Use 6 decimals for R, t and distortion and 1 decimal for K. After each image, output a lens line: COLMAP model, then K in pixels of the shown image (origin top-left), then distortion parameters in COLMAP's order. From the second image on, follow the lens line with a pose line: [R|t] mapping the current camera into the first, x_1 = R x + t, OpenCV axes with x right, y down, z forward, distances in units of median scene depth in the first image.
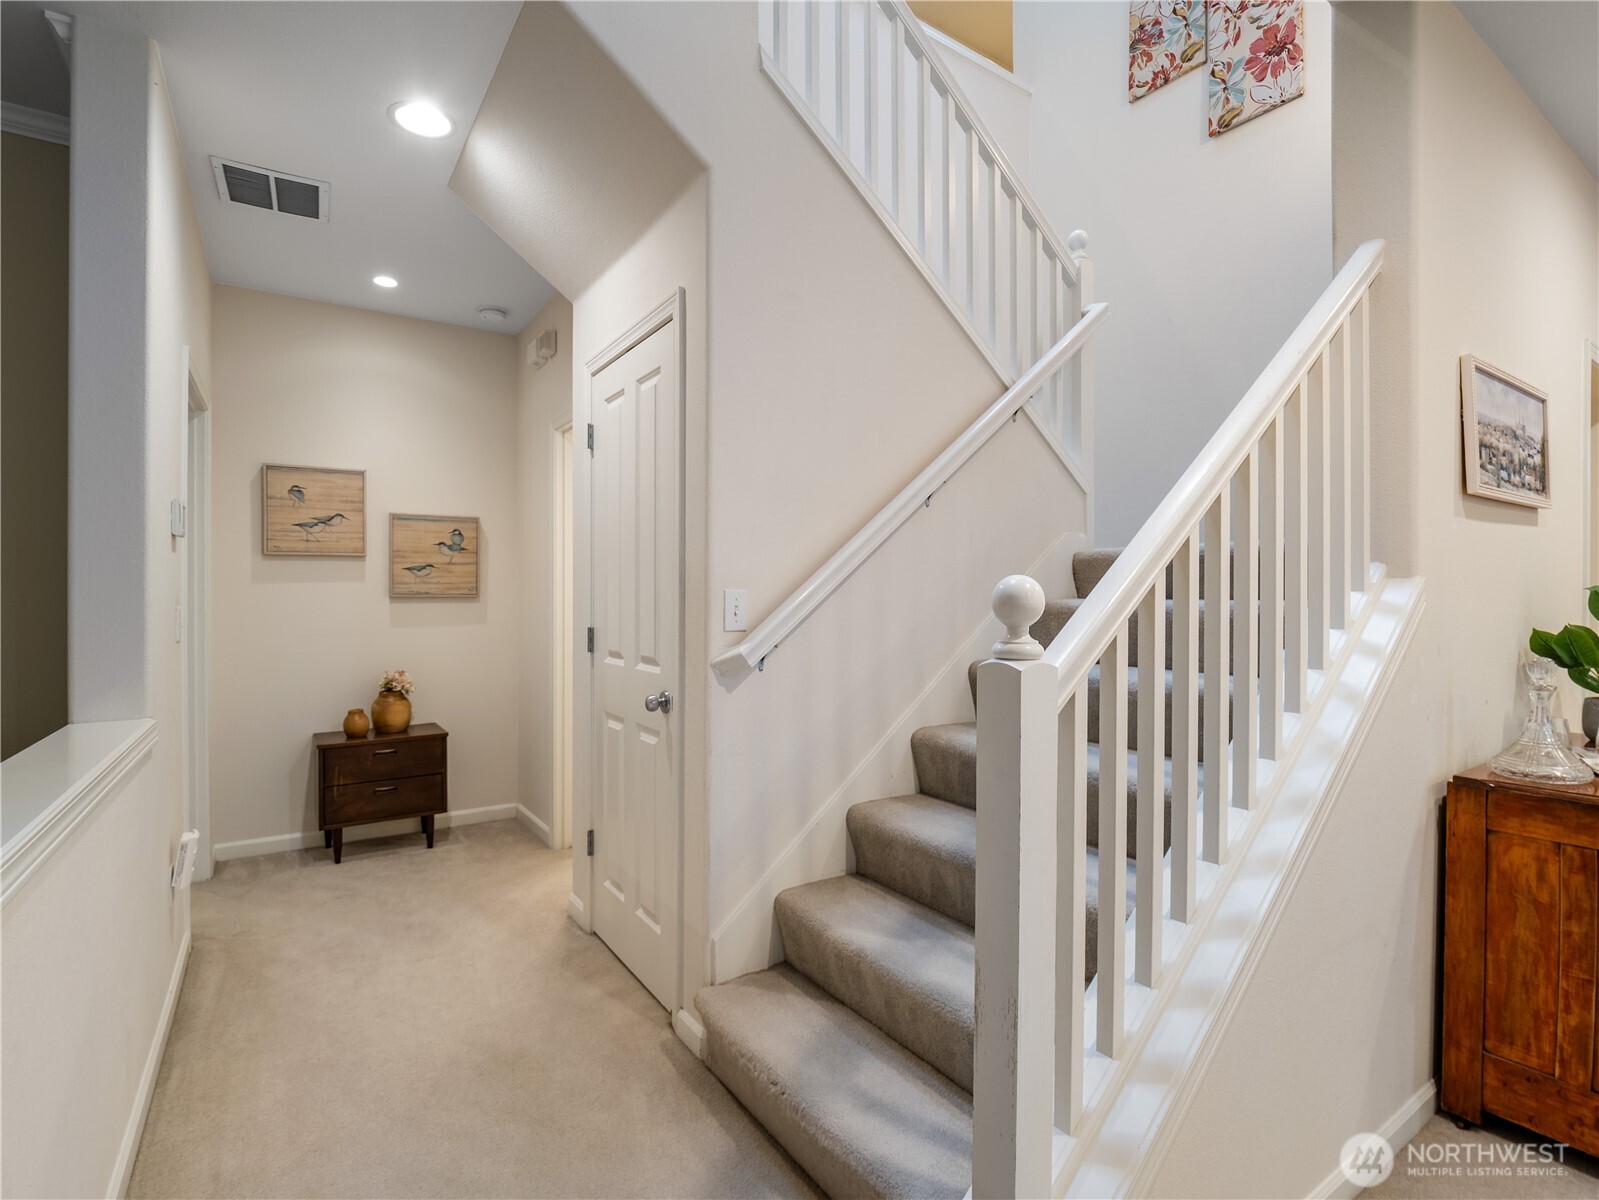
lens RADIAL K [[776.0, 0, 804.4], [0, 776.0, 600.9], [0, 0, 1]] dist [-0.015790, 0.000378]
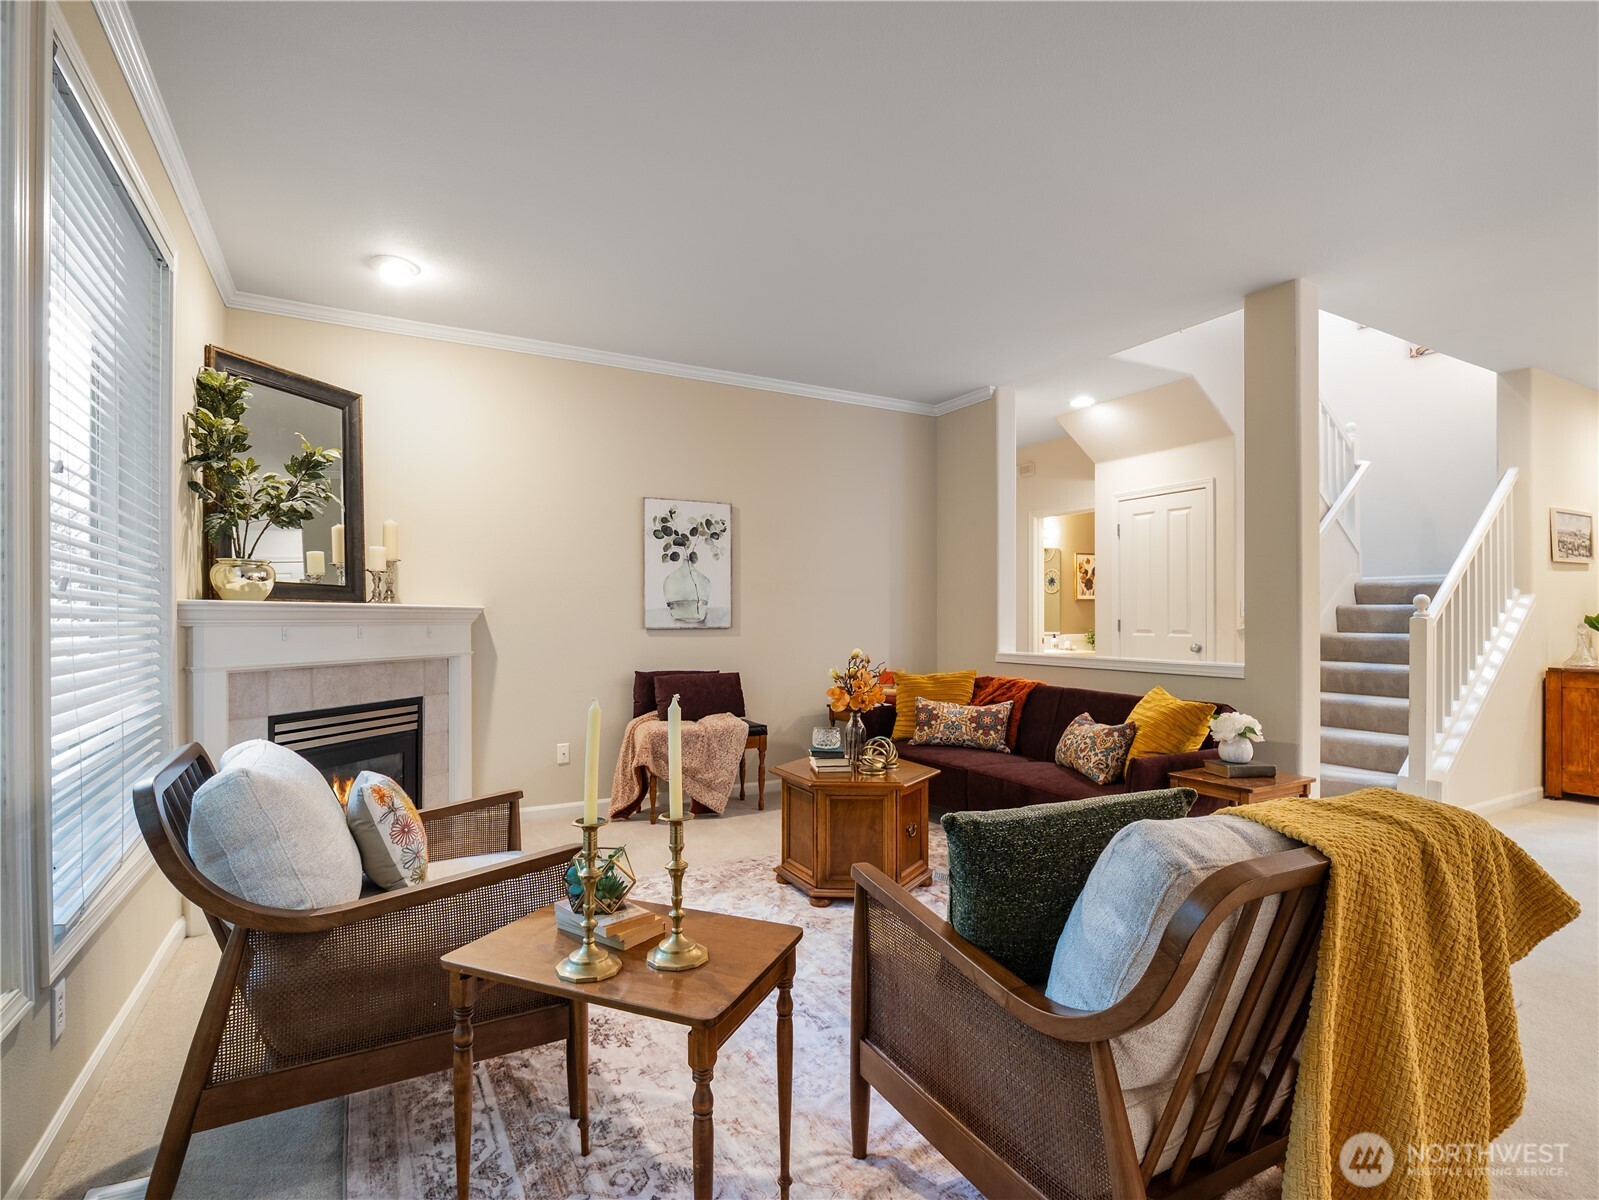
lens RADIAL K [[776.0, 0, 801.4], [0, 776.0, 615.2], [0, 0, 1]] dist [-0.015790, 0.000378]
pose [[0.996228, -0.003650, -0.086696, -1.326366], [0.002863, 0.999954, -0.009200, 0.053432], [0.086725, 0.008917, 0.996192, -1.647115]]
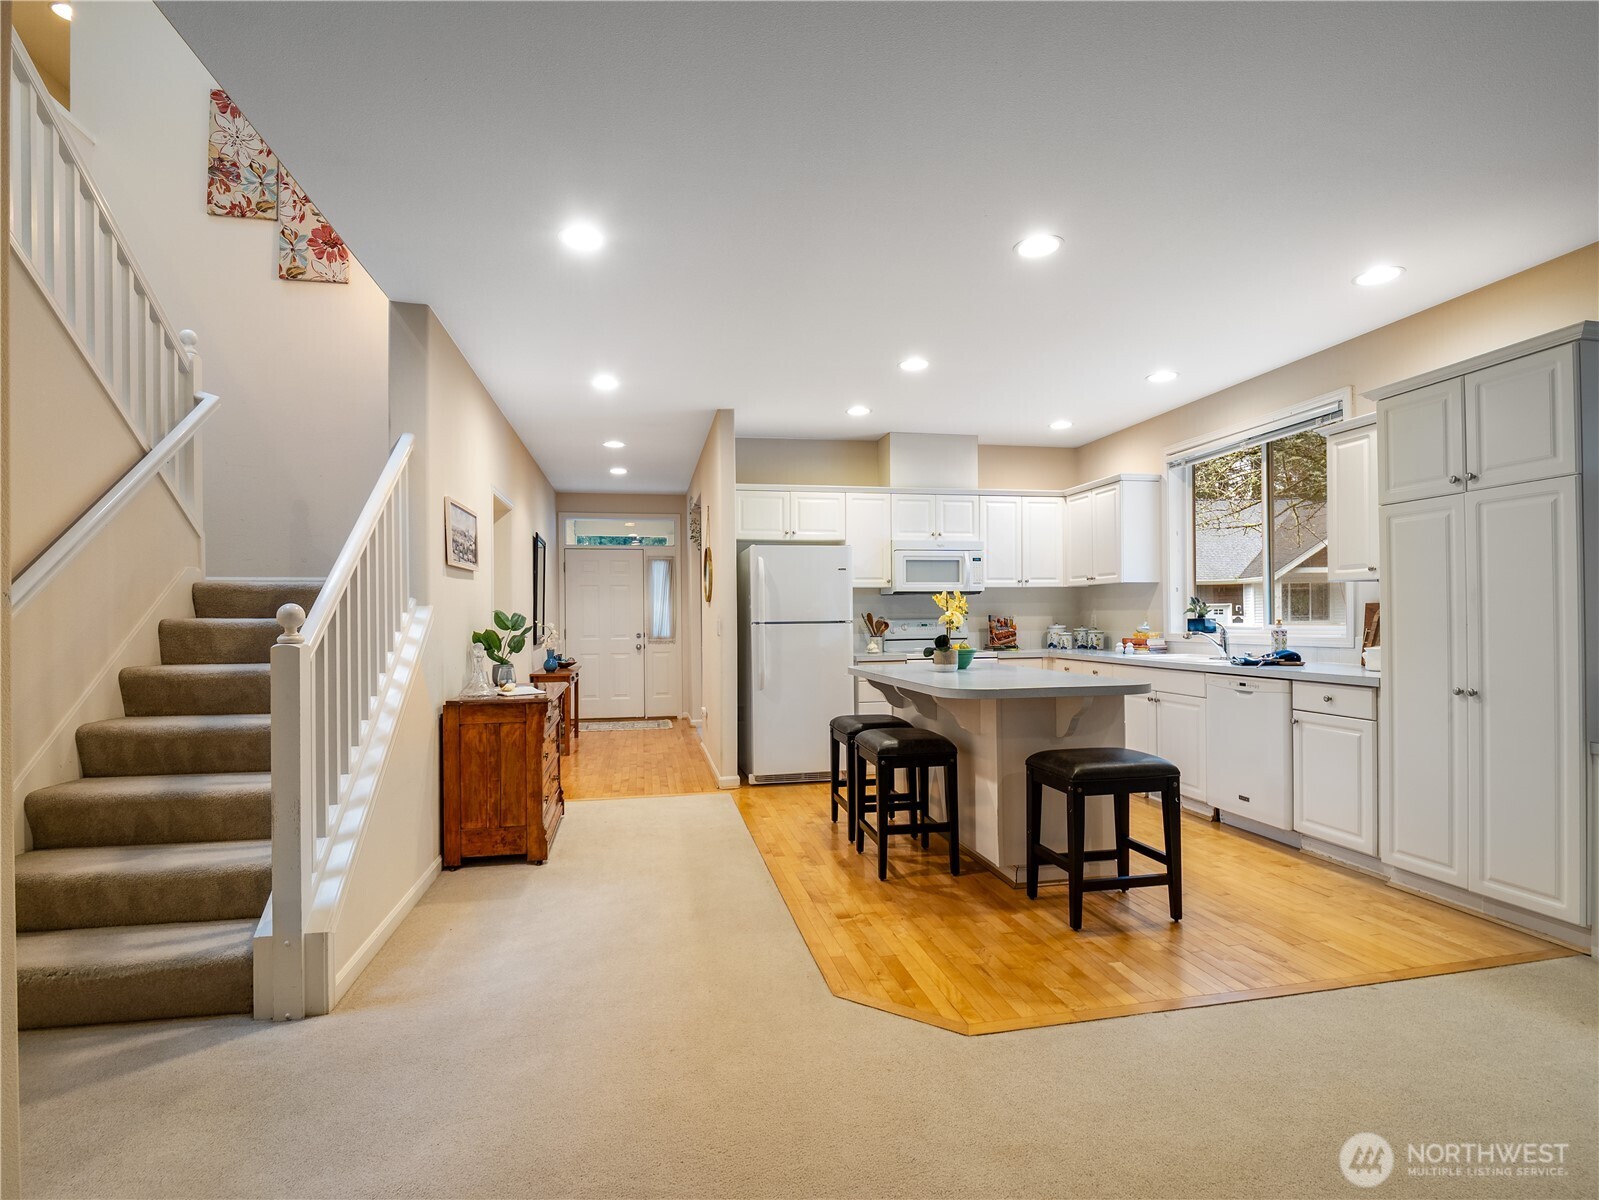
lens RADIAL K [[776.0, 0, 788.5], [0, 776.0, 616.5], [0, 0, 1]] dist [-0.015790, 0.000378]
pose [[0.394941, -0.003227, 0.918701, -0.616099], [0.014049, 0.999898, -0.002527, 0.014435], [-0.918599, 0.013905, 0.394946, -0.592493]]
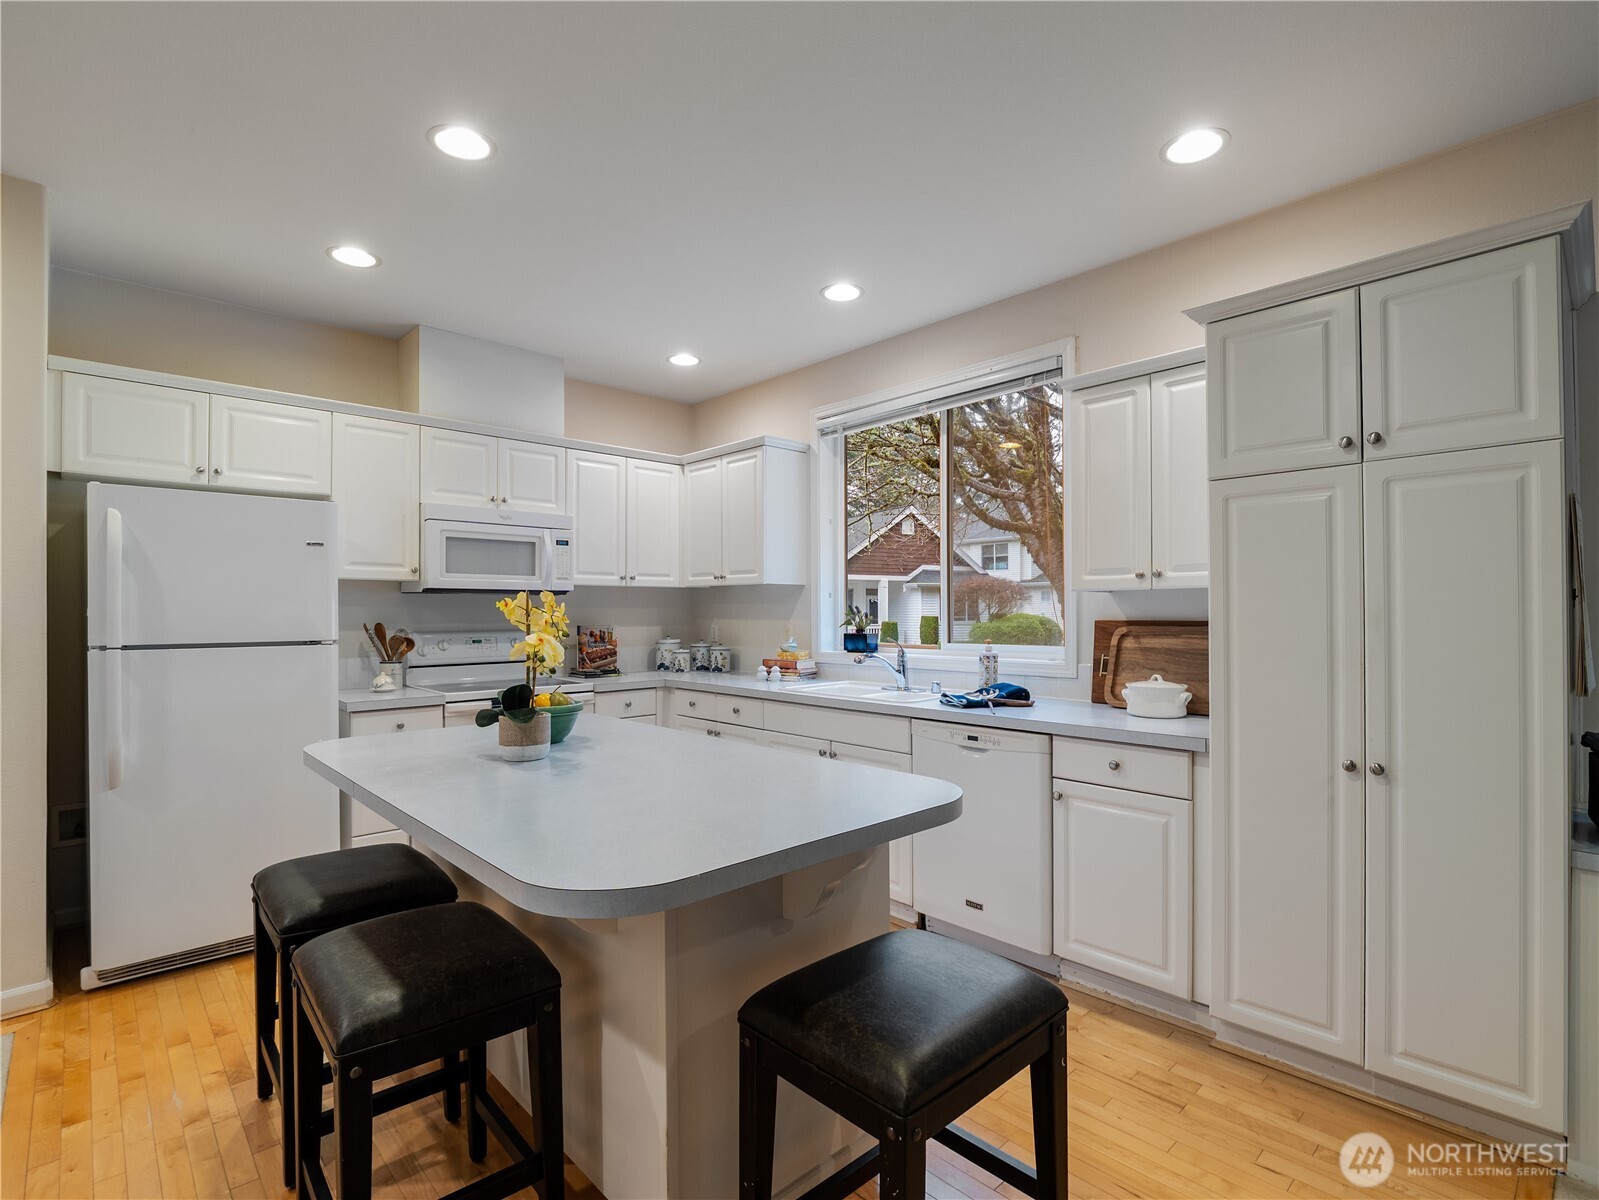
lens RADIAL K [[776.0, 0, 798.1], [0, 776.0, 615.0], [0, 0, 1]] dist [-0.015790, 0.000378]
pose [[-0.160652, -0.003784, 0.987004, 0.391273], [0.005316, 0.999975, 0.004699, -0.024893], [-0.986997, 0.006002, -0.160628, -0.352805]]
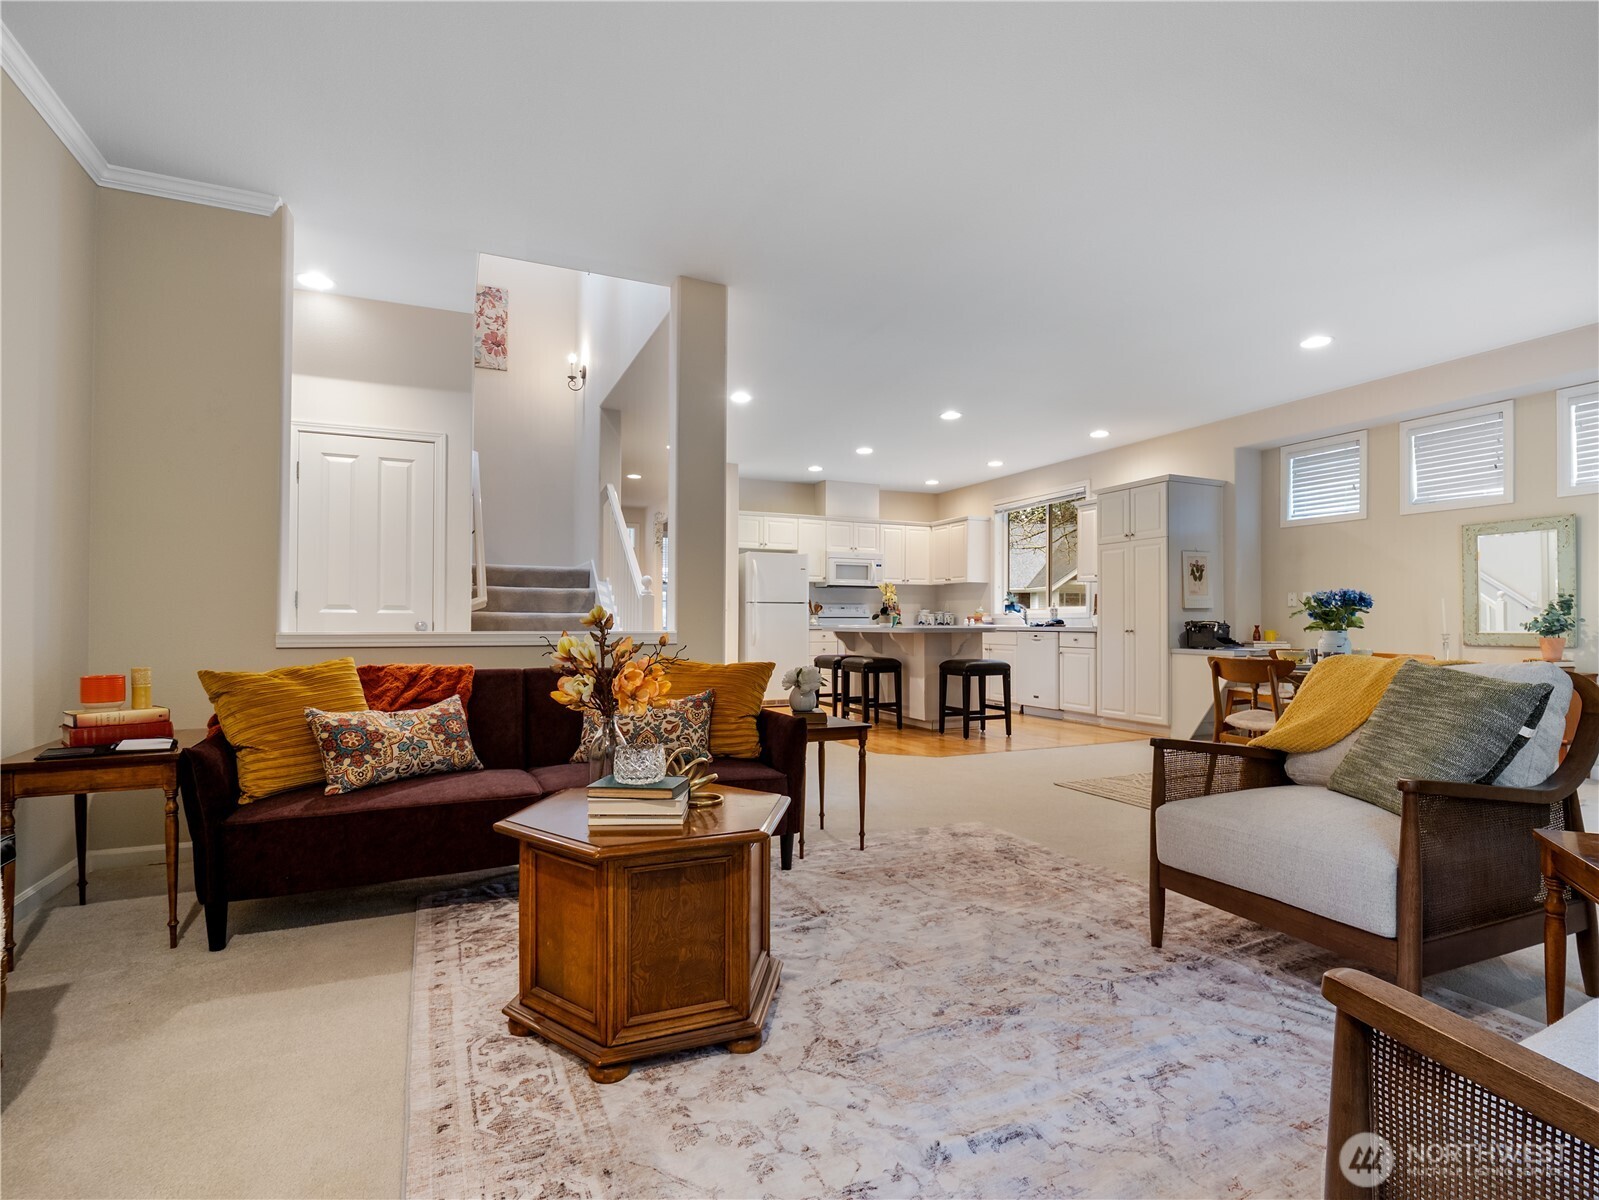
lens RADIAL K [[776.0, 0, 784.1], [0, 776.0, 612.3], [0, 0, 1]] dist [-0.015790, 0.000378]
pose [[0.178402, 0.011289, 0.983893, -2.255413], [-0.000137, 0.999934, -0.011448, 0.131184], [-0.983958, 0.001908, 0.178392, -0.346396]]
